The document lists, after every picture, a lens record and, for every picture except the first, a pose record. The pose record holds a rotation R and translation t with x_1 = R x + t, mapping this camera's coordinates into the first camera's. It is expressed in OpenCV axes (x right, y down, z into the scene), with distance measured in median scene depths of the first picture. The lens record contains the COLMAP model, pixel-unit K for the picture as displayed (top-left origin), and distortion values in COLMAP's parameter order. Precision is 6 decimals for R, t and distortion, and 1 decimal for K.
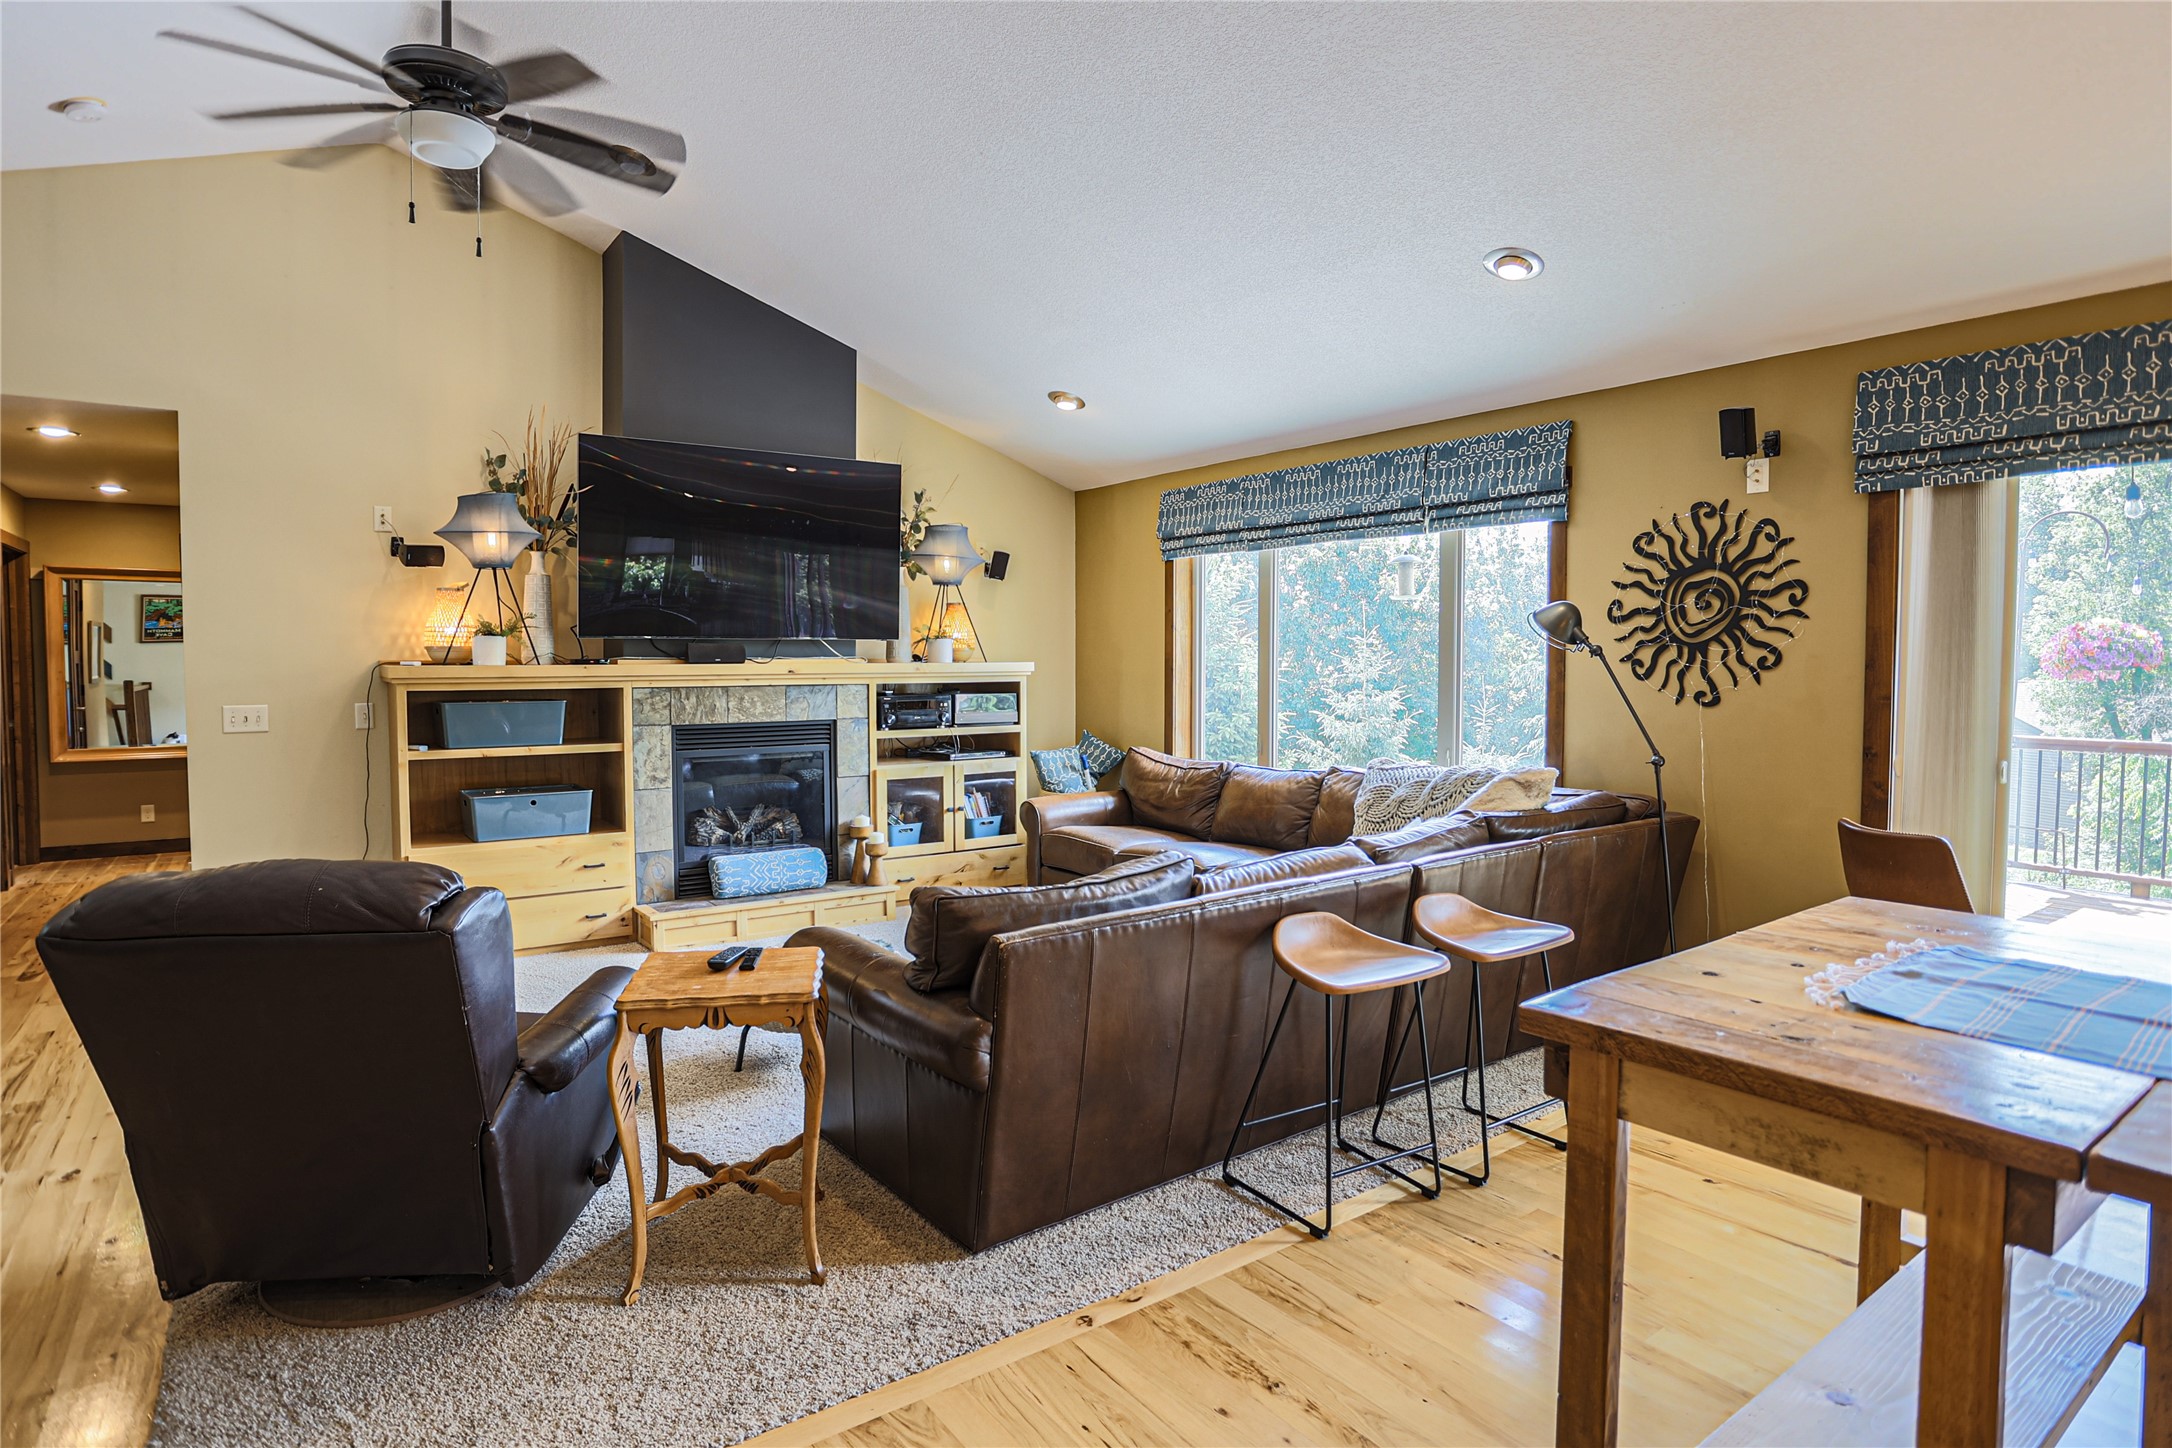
lens RADIAL K [[1162.3, 0, 1068.0], [0, 1162.3, 706.3], [0, 0, 1]] dist [-0.072397, 0.032688]
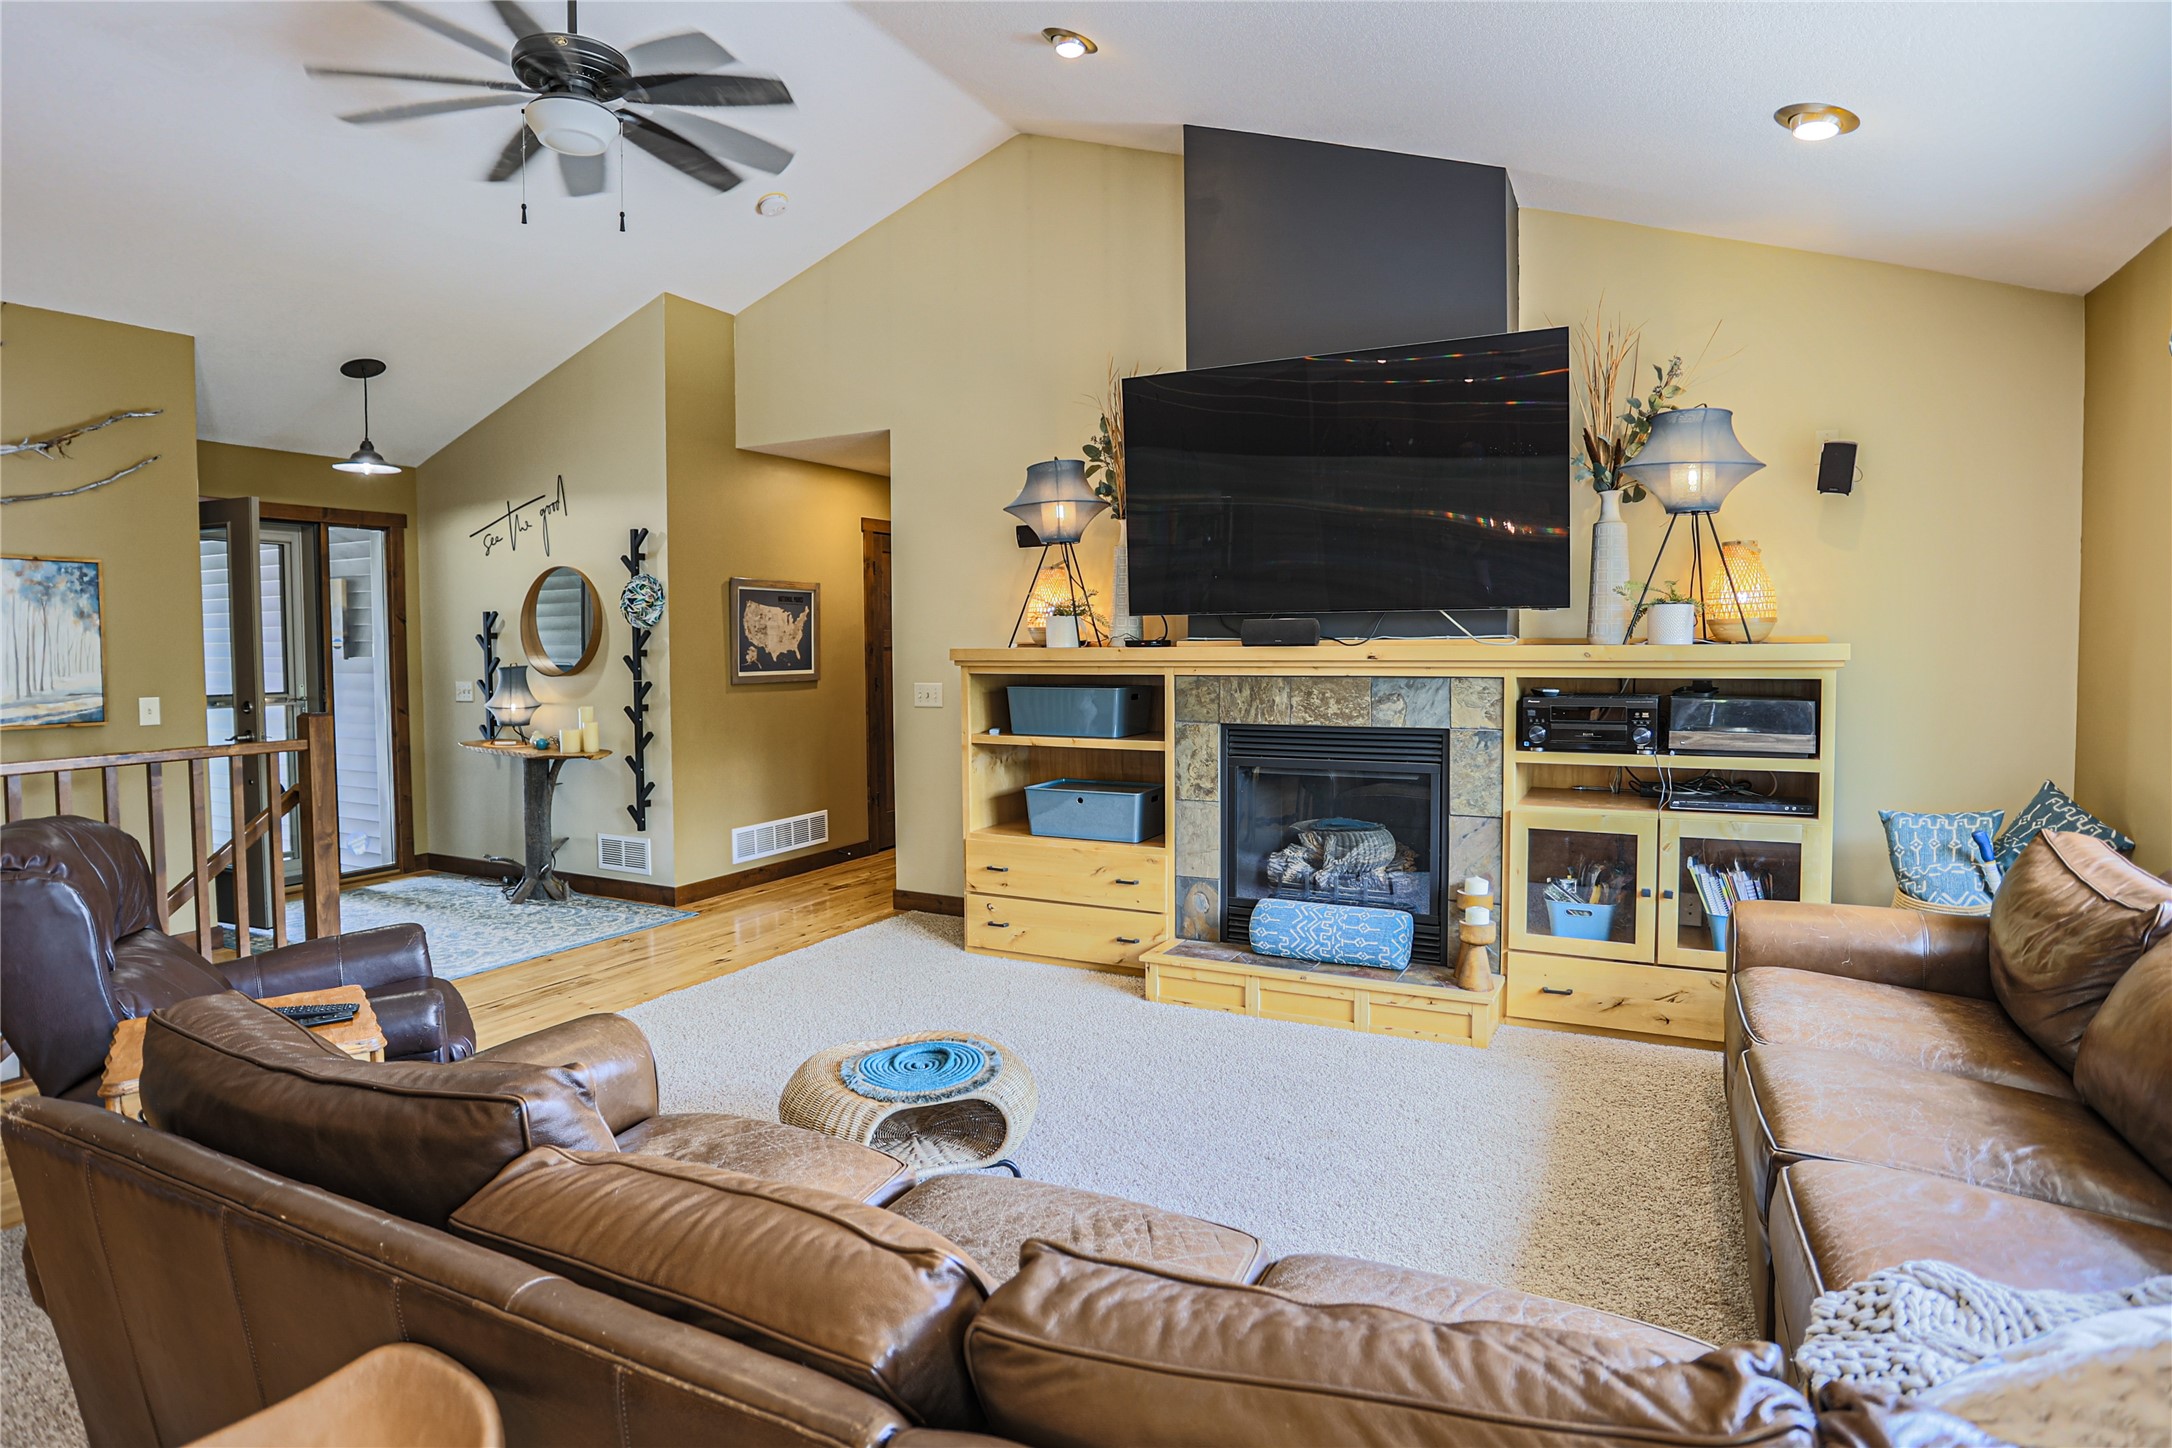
lens RADIAL K [[1162.3, 0, 1075.5], [0, 1162.3, 705.6], [0, 0, 1]] dist [-0.072397, 0.032688]
pose [[0.457749, 0.042256, -0.888077, 0.294374], [-0.030908, 0.999022, 0.031604, -0.016643], [0.888544, 0.012982, 0.458607, 0.500723]]
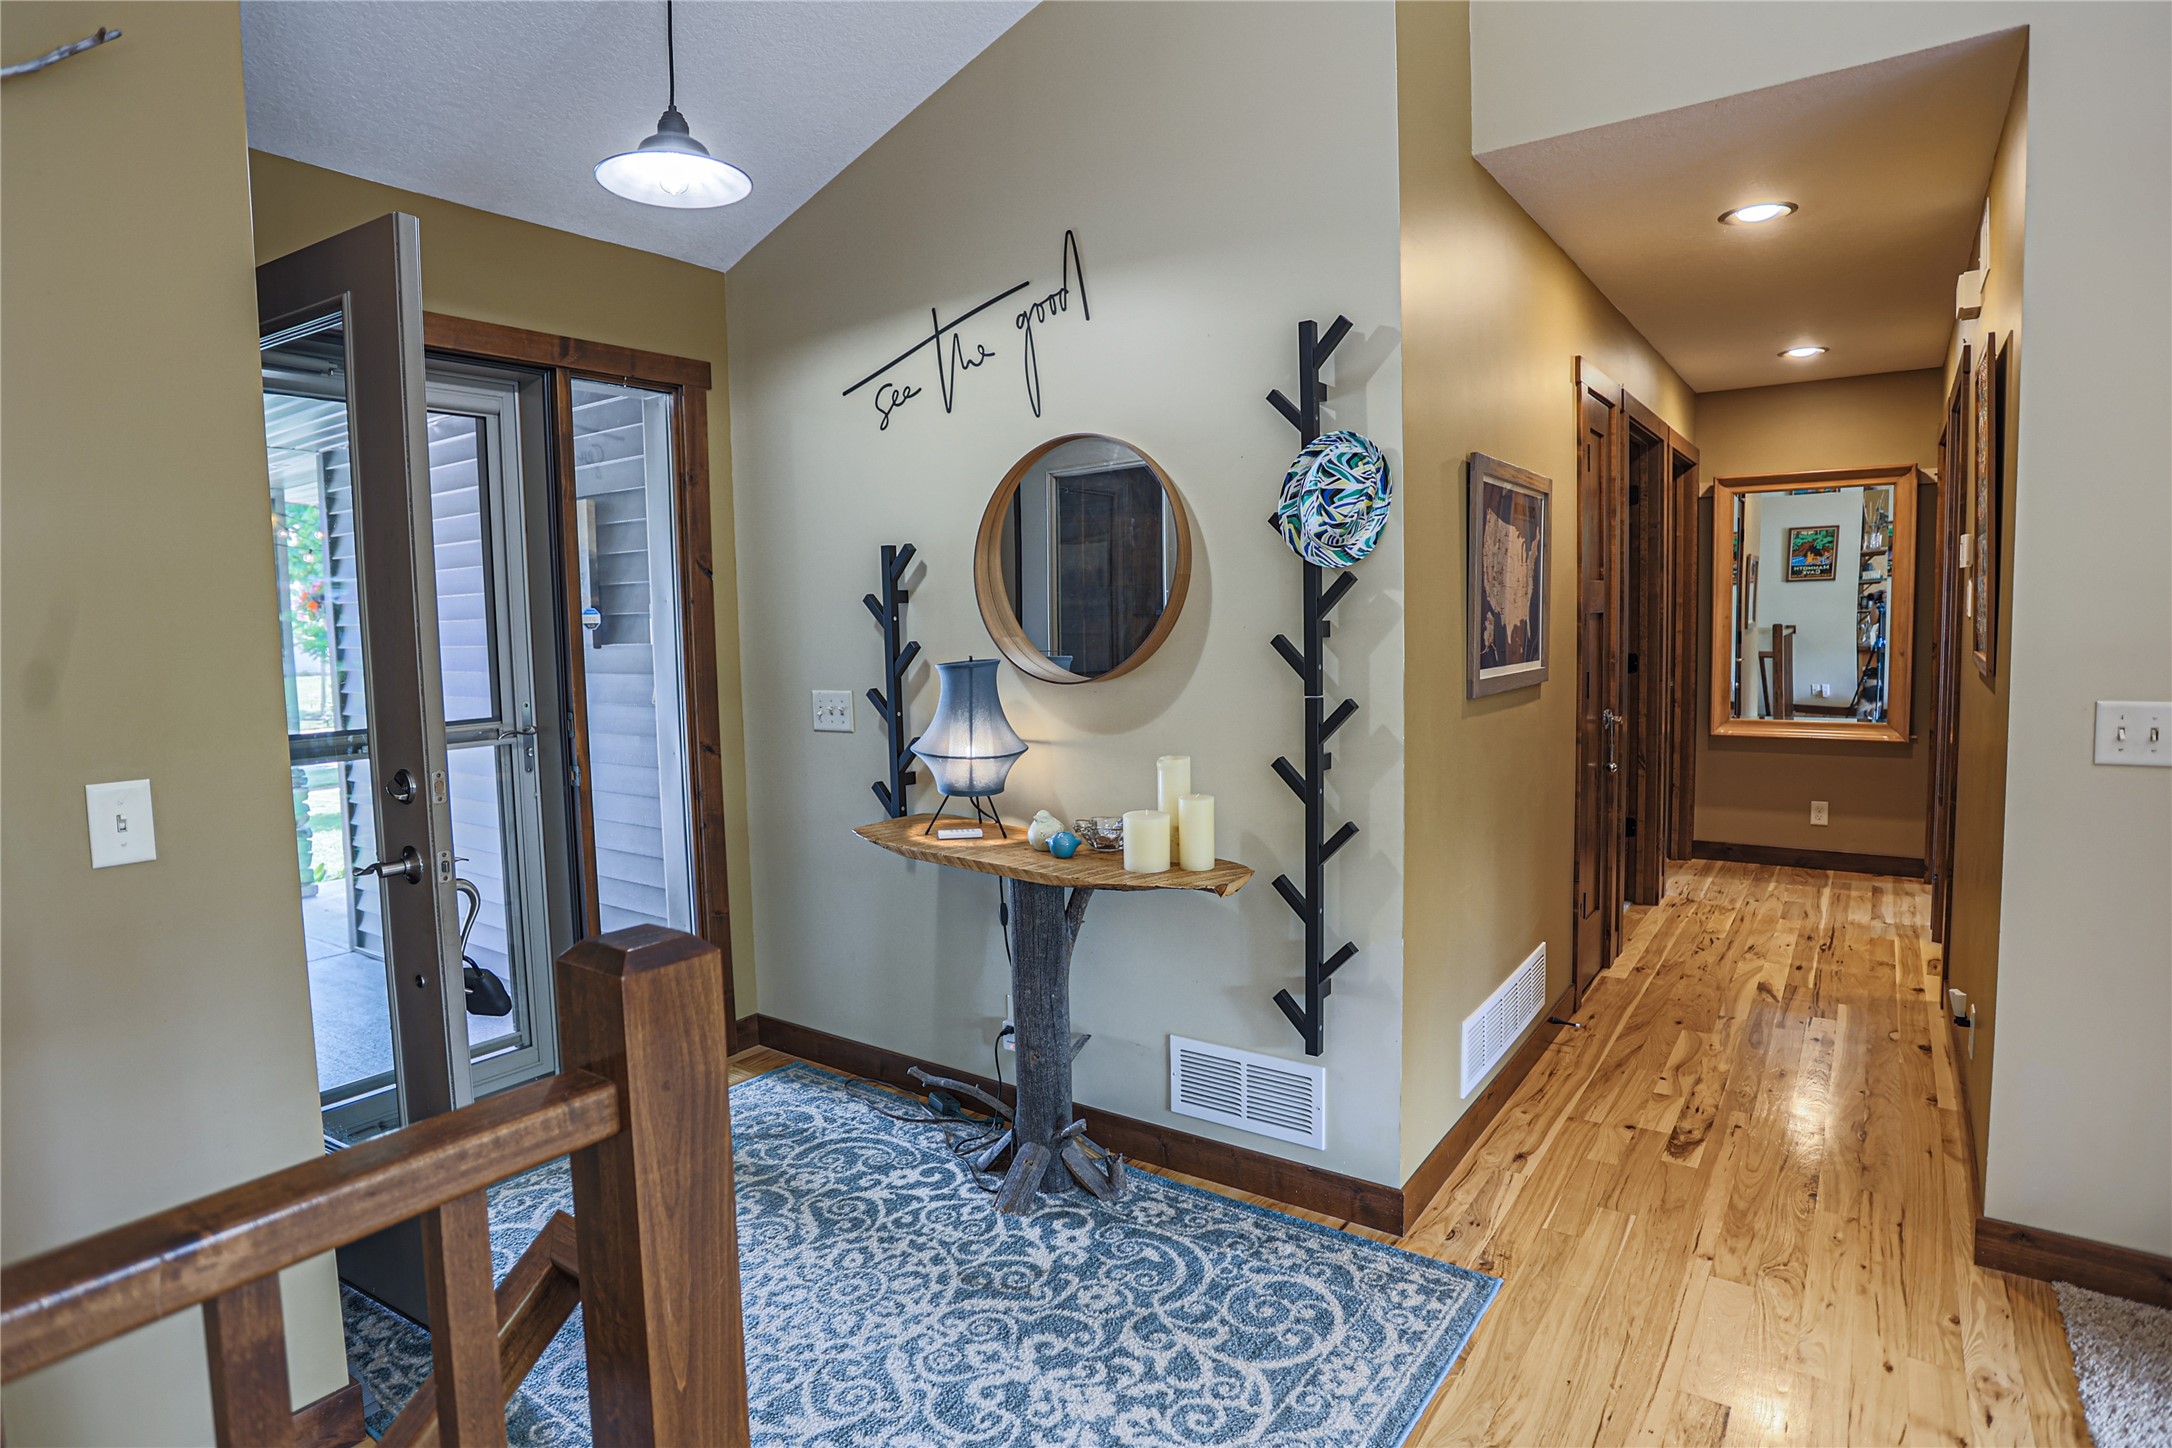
lens RADIAL K [[1162.3, 0, 1090.5], [0, 1162.3, 710.3], [0, 0, 1]] dist [-0.072397, 0.032688]
pose [[0.343816, 0.068237, -0.936554, -0.397222], [-0.014601, 0.997624, 0.067327, -0.017021], [0.938923, -0.009474, 0.343996, 0.405850]]
